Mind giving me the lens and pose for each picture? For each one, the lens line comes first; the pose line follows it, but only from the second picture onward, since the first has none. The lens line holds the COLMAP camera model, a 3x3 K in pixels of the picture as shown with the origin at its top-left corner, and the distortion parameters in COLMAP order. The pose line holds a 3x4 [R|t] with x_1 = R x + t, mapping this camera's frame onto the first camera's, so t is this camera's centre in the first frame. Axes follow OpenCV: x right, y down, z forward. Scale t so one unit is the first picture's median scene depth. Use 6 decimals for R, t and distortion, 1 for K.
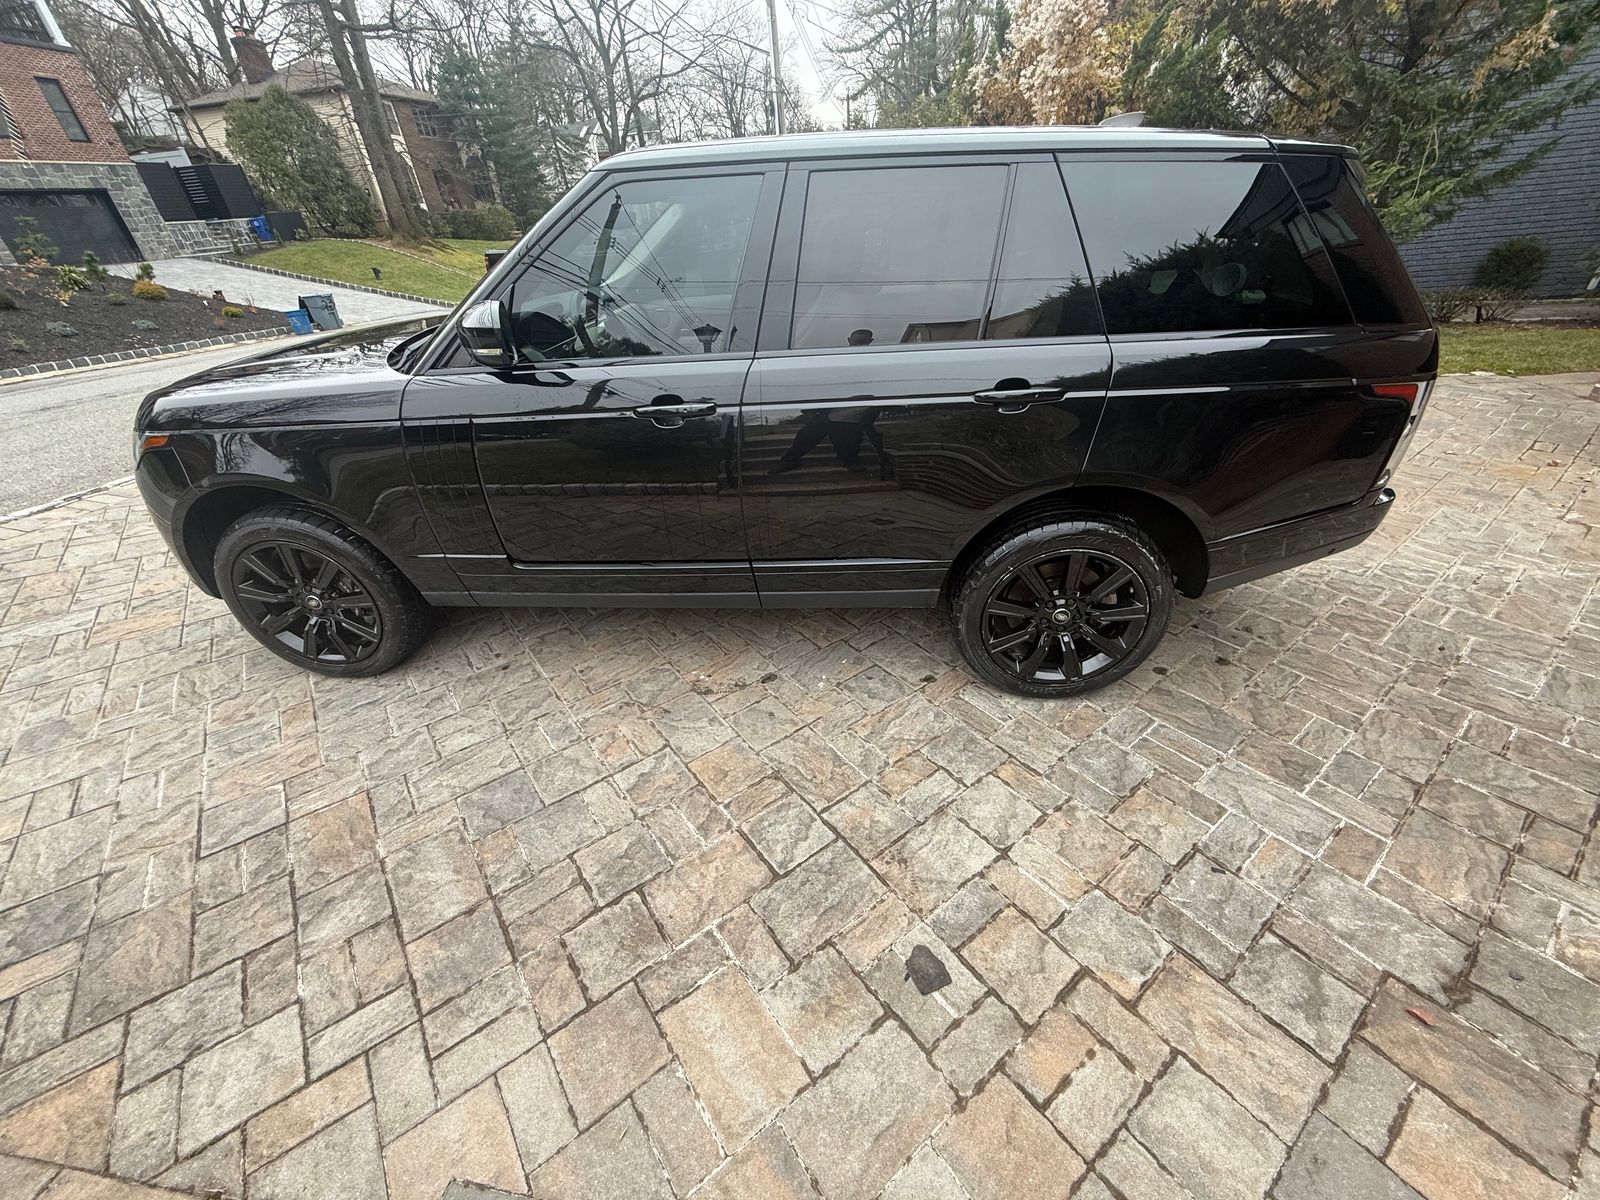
lens RADIAL K [[644.7, 0, 800.0], [0, 644.7, 600.0], [0, 0, 1]] dist [0.000824, 0.000089]
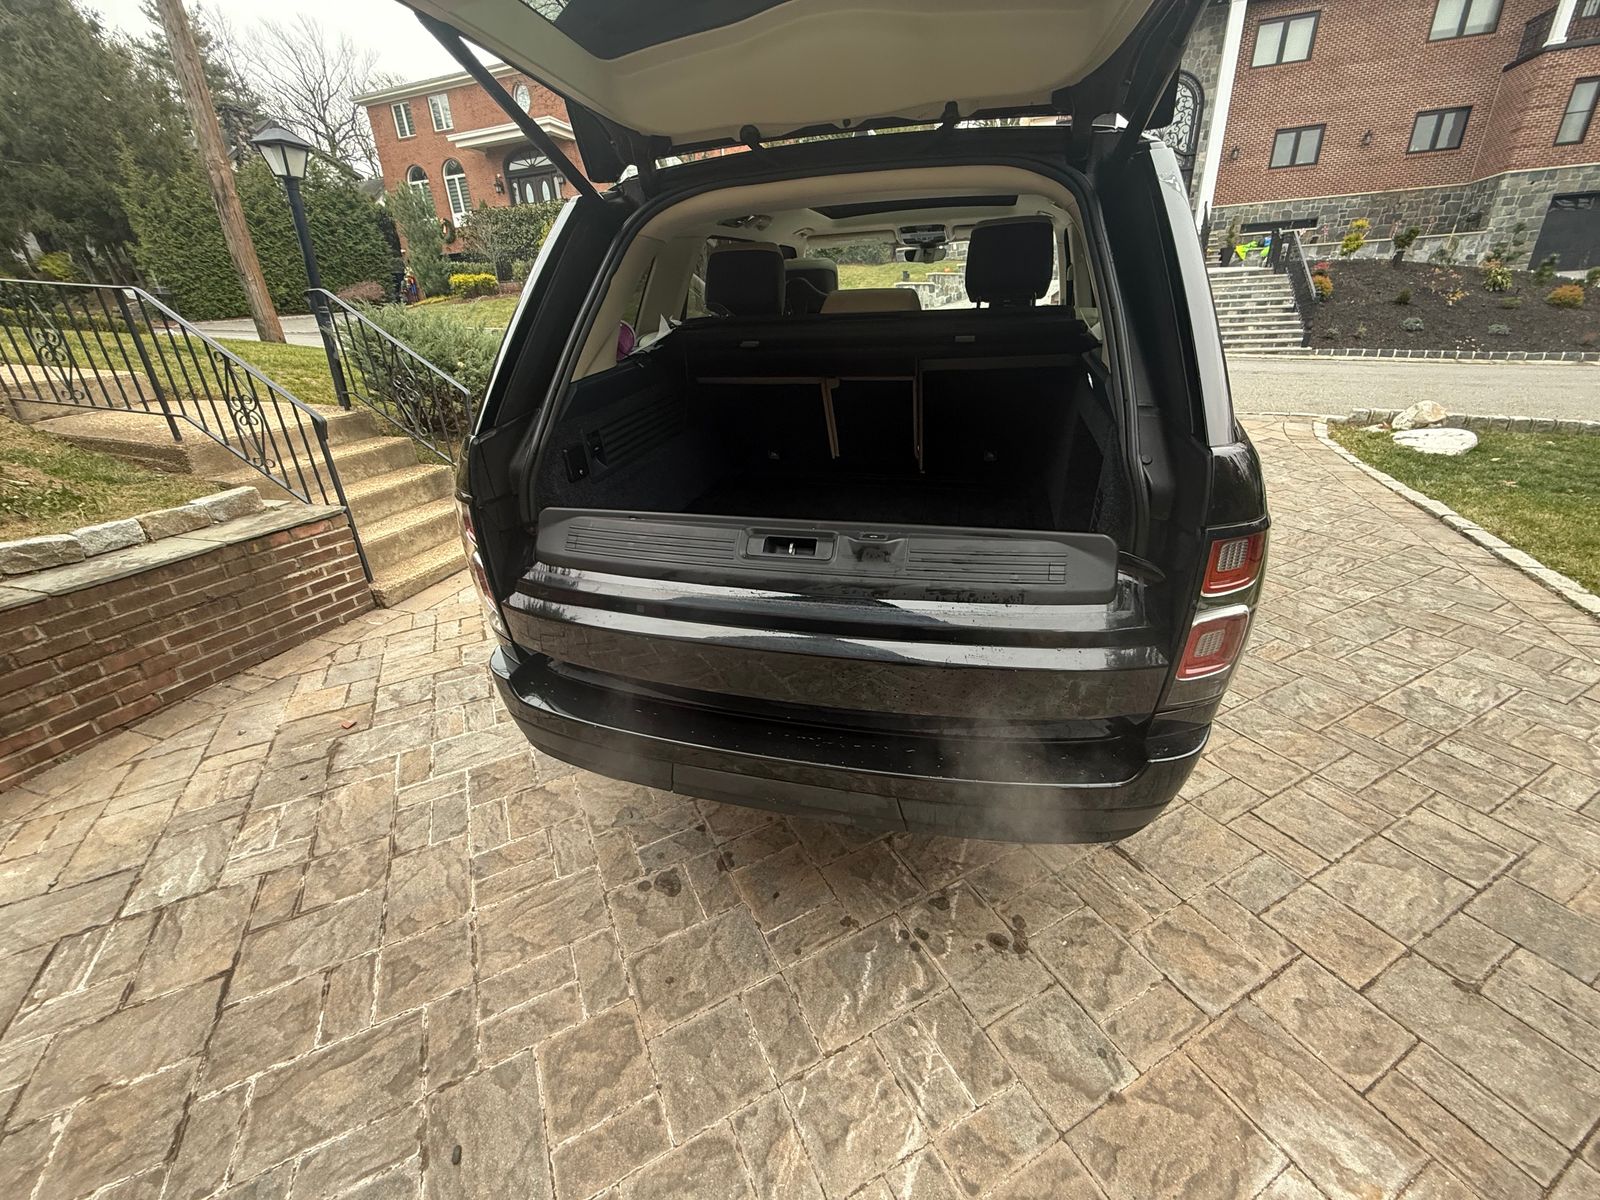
lens RADIAL K [[644.7, 0, 800.0], [0, 644.7, 600.0], [0, 0, 1]] dist [0.000824, 0.000089]
pose [[-0.184987, 0.469562, -0.863303, 1.762682], [-0.469726, 0.729372, 0.497367, -0.890638], [0.863213, 0.497522, 0.085641, 1.466744]]
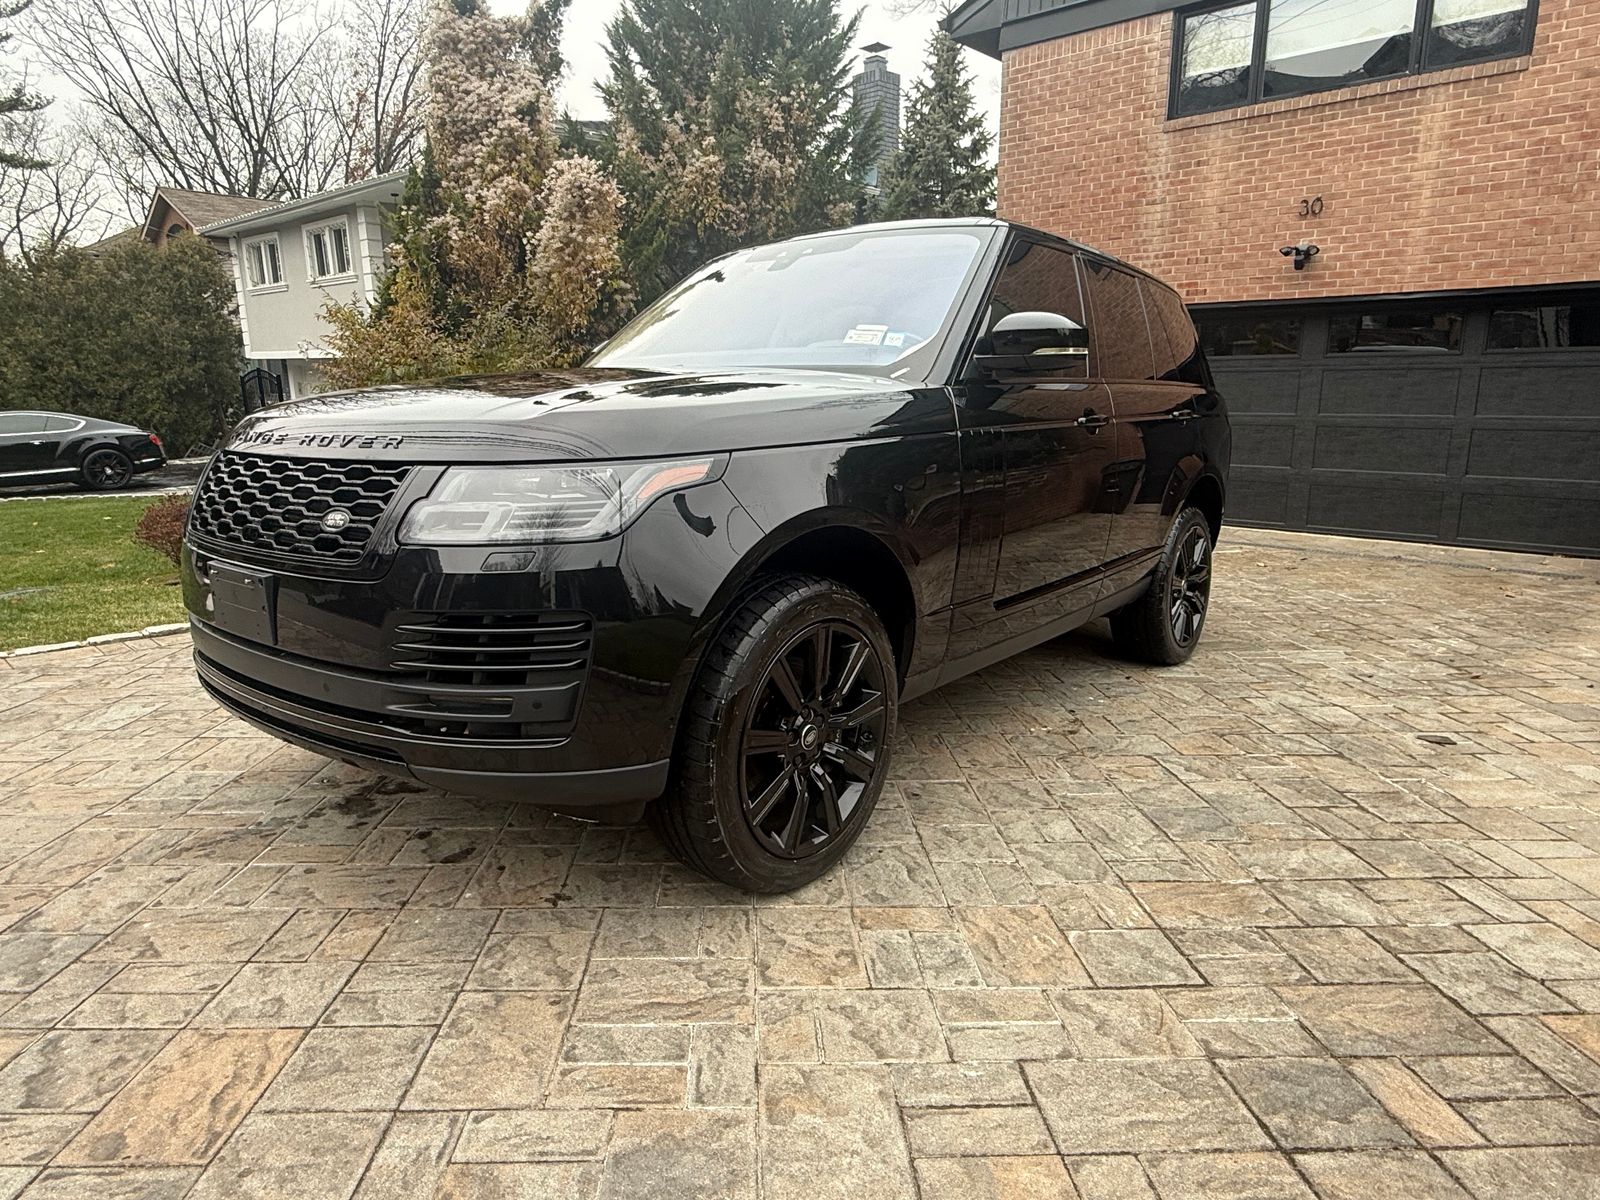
lens RADIAL K [[951.5, 0, 800.0], [0, 951.5, 600.0], [0, 0, 1]] dist [0.001150, 0.000910]
pose [[0.559515, -0.120391, 0.820030, -2.124454], [0.407334, 0.901604, -0.145562, 0.017805], [-0.721818, 0.415470, 0.553501, 0.659314]]
